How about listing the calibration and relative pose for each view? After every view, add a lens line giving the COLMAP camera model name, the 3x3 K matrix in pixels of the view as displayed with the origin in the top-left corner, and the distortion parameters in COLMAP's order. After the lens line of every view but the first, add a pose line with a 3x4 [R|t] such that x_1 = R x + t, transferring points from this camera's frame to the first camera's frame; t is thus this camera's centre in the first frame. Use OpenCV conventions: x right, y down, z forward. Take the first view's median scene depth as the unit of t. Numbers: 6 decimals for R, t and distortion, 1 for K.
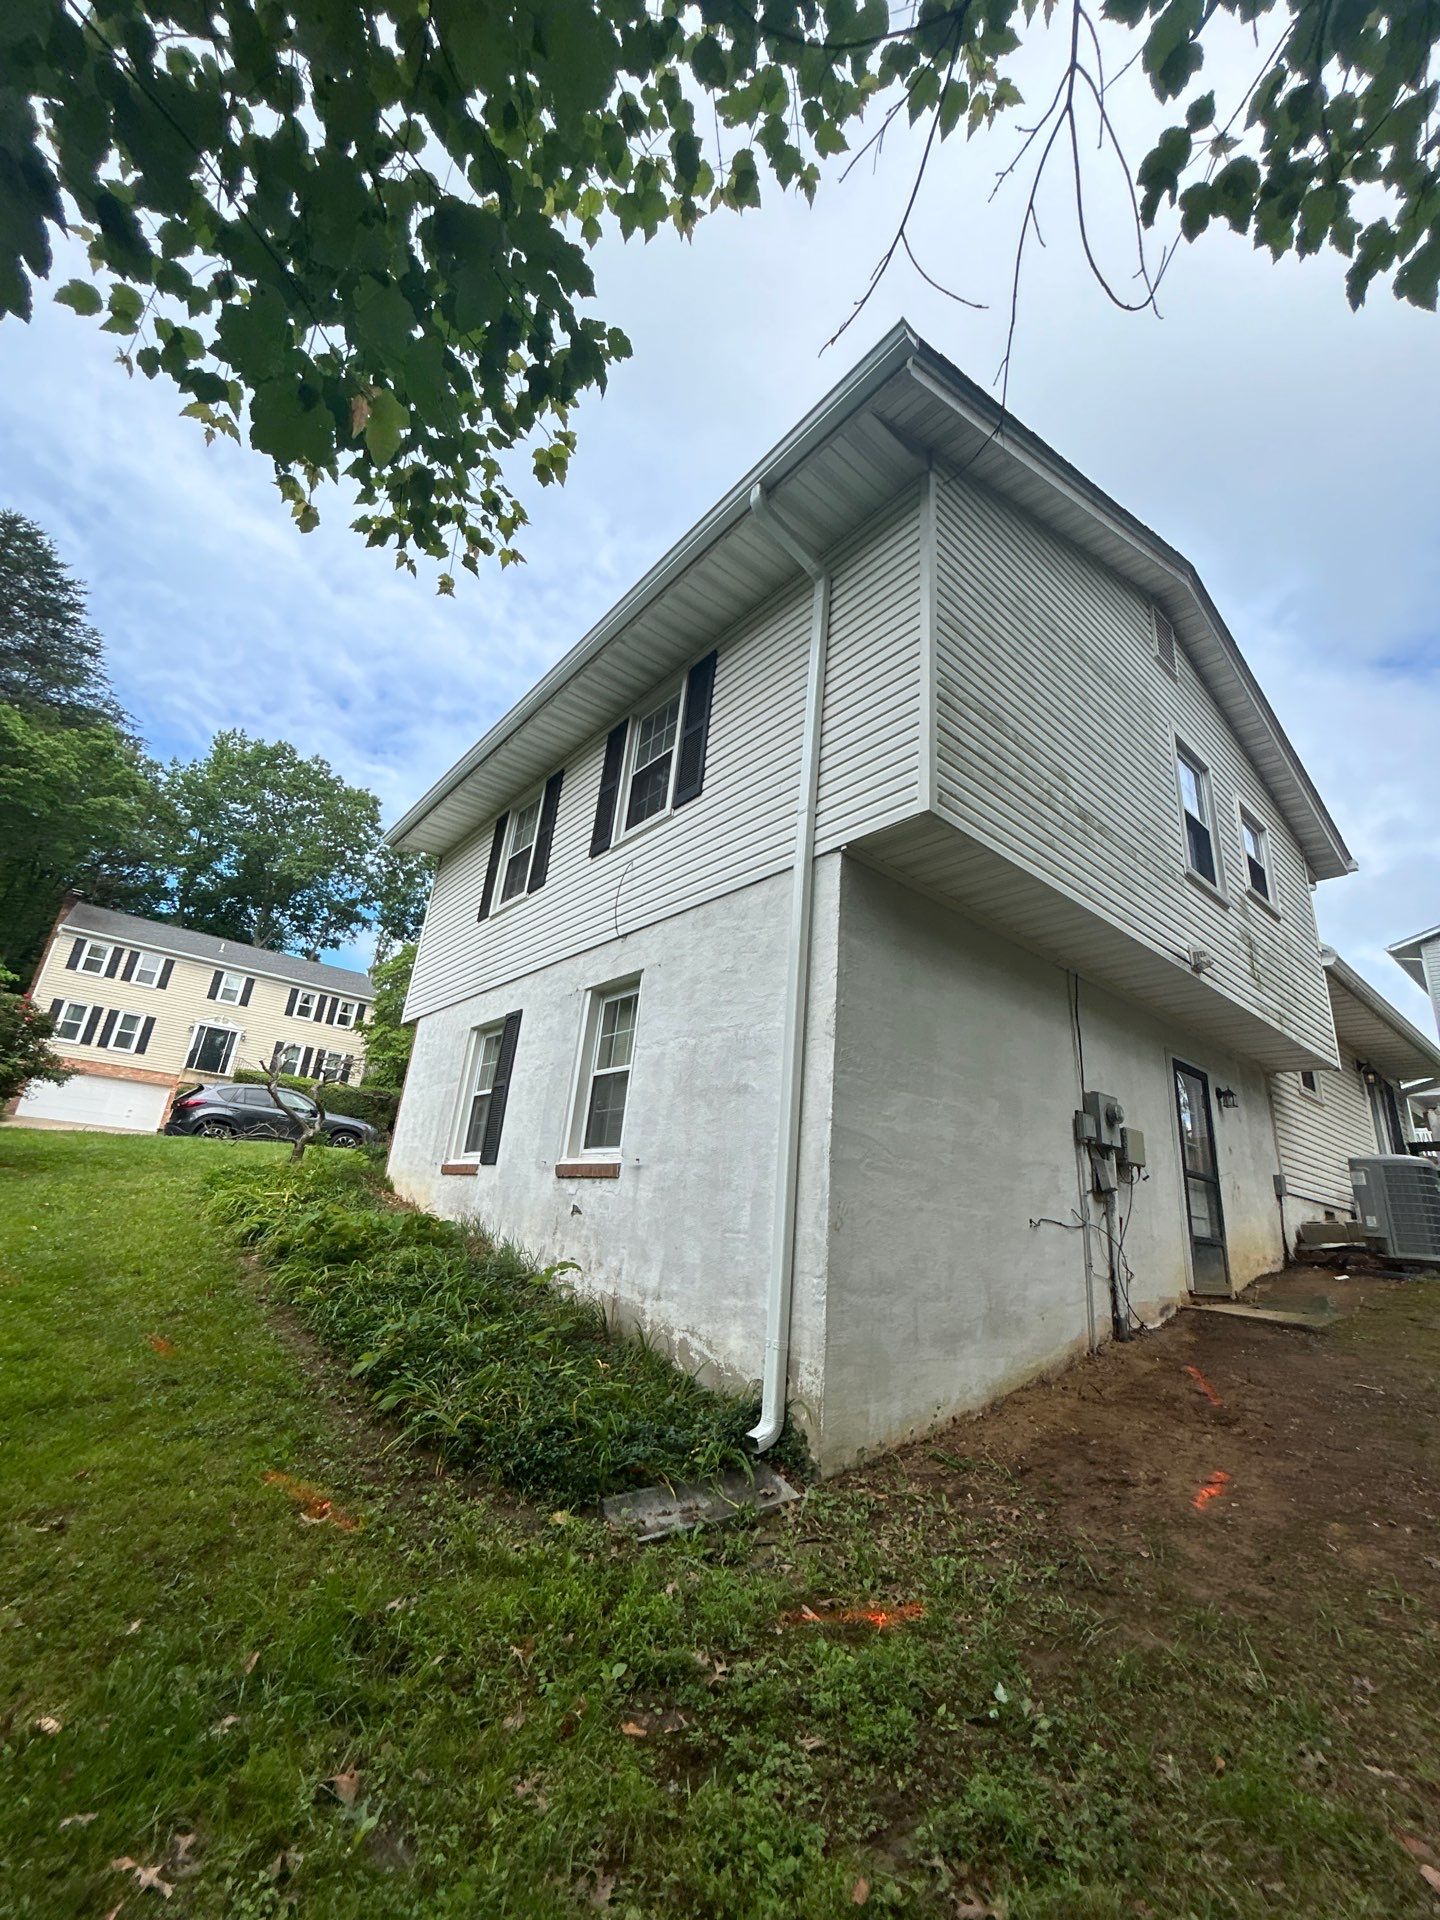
lens RADIAL K [[774.5, 0, 719.1], [0, 774.5, 958.0], [0, 0, 1]] dist [0.000906, 0.000358]
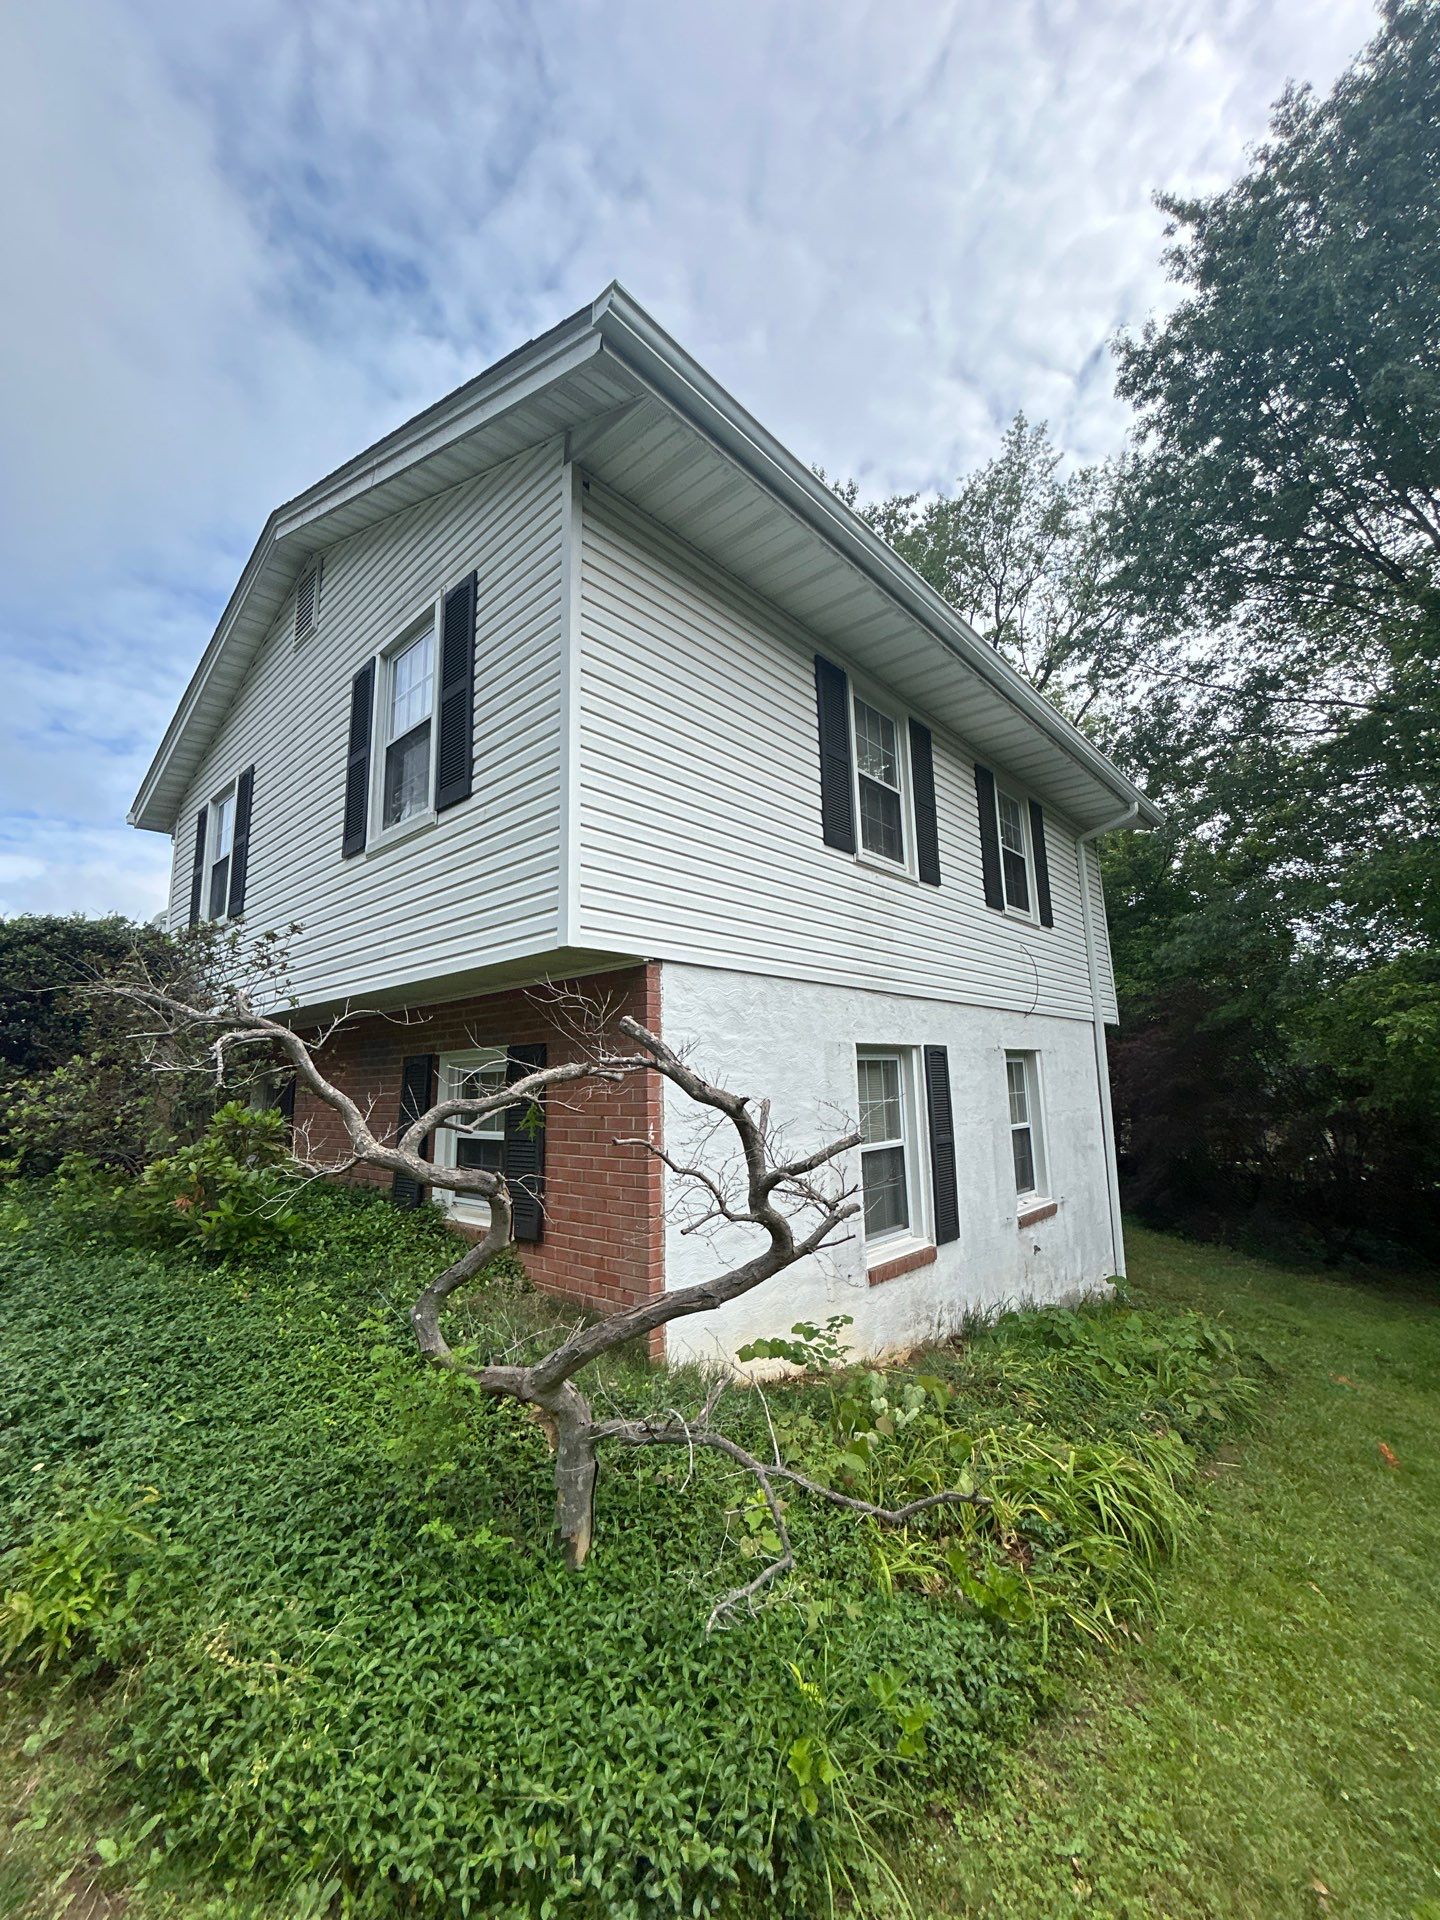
lens RADIAL K [[774.5, 0, 719.1], [0, 774.5, 958.0], [0, 0, 1]] dist [0.000906, 0.000358]
pose [[-0.140311, 0.073817, 0.987352, -0.461609], [-0.317175, 0.941314, -0.115448, 0.067996], [-0.937930, -0.329362, -0.108664, 0.603714]]
